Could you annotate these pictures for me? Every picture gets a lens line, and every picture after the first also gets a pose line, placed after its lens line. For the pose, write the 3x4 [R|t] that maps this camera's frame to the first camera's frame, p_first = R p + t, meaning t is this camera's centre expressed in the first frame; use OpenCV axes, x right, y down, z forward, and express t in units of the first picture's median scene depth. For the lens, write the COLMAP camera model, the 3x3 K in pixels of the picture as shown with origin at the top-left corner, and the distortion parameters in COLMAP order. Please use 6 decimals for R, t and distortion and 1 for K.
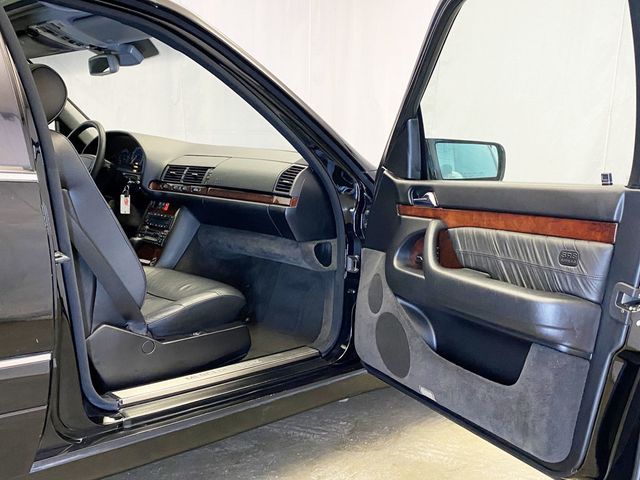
lens RADIAL K [[674.4, 0, 320.0], [0, 674.4, 240.0], [0, 0, 1]] dist [0.231415, -0.626210]
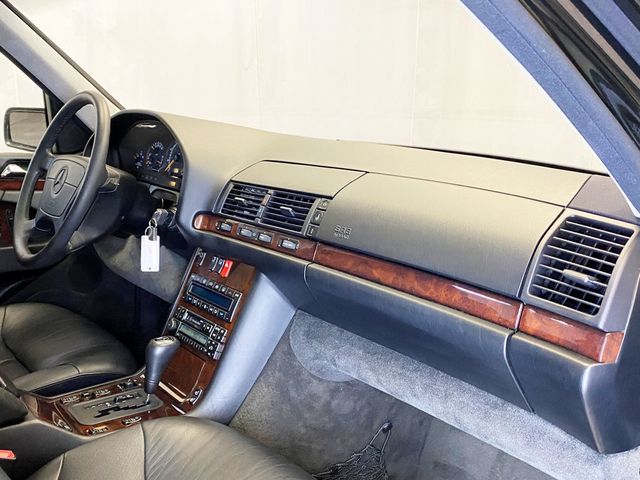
lens RADIAL K [[674.4, 0, 320.0], [0, 674.4, 240.0], [0, 0, 1]] dist [0.231415, -0.626210]
pose [[0.994932, 0.018155, -0.098902, -0.111420], [-0.013737, 0.998885, 0.045170, -0.092346], [0.099612, -0.043583, 0.994071, 0.526501]]
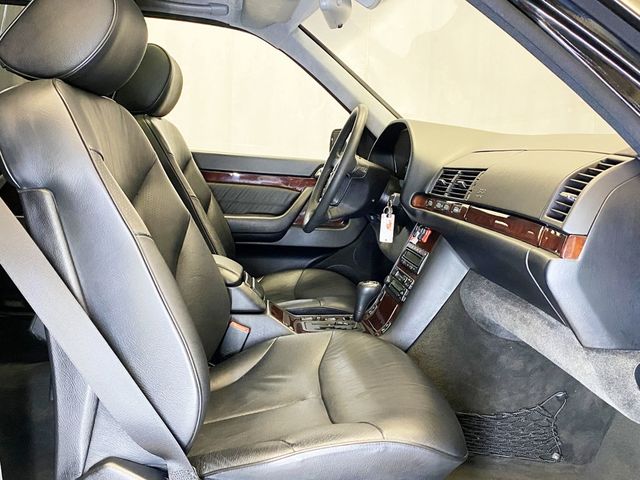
lens RADIAL K [[674.4, 0, 320.0], [0, 674.4, 240.0], [0, 0, 1]] dist [0.231415, -0.626210]
pose [[0.788212, 0.074924, -0.610826, 0.068090], [-0.094971, 0.995480, -0.000445, -0.036271], [0.608032, 0.058362, 0.791765, 0.467086]]
